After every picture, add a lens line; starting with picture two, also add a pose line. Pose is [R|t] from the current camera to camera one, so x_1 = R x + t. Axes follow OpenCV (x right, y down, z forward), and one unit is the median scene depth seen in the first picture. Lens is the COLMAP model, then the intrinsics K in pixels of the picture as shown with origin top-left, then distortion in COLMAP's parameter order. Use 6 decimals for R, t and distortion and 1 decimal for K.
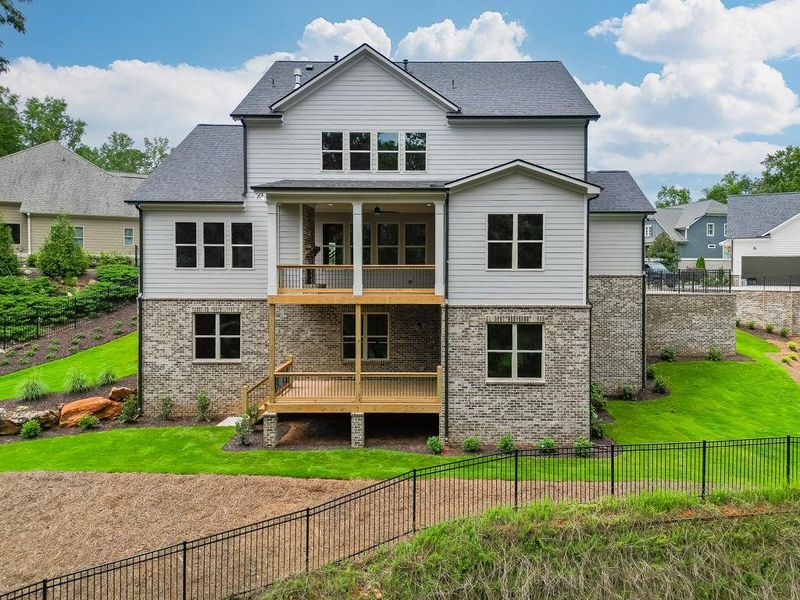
lens RADIAL K [[578.8, 0, 400.0], [0, 578.8, 266.1], [0, 0, 1]] dist [-0.000855, 0.003881]
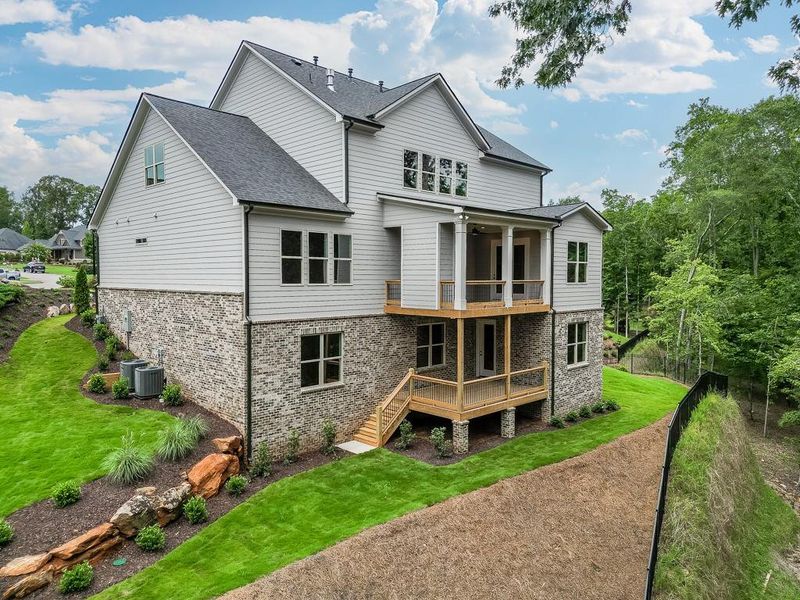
lens RADIAL K [[561.0, 0, 400.0], [0, 561.0, 300.0], [0, 0, 1]] dist [0.057676, -0.000314]
pose [[0.712878, -0.026919, 0.700771, -0.840878], [0.003126, 0.999375, 0.035210, -0.001888], [-0.701281, -0.022910, 0.712517, 0.293224]]
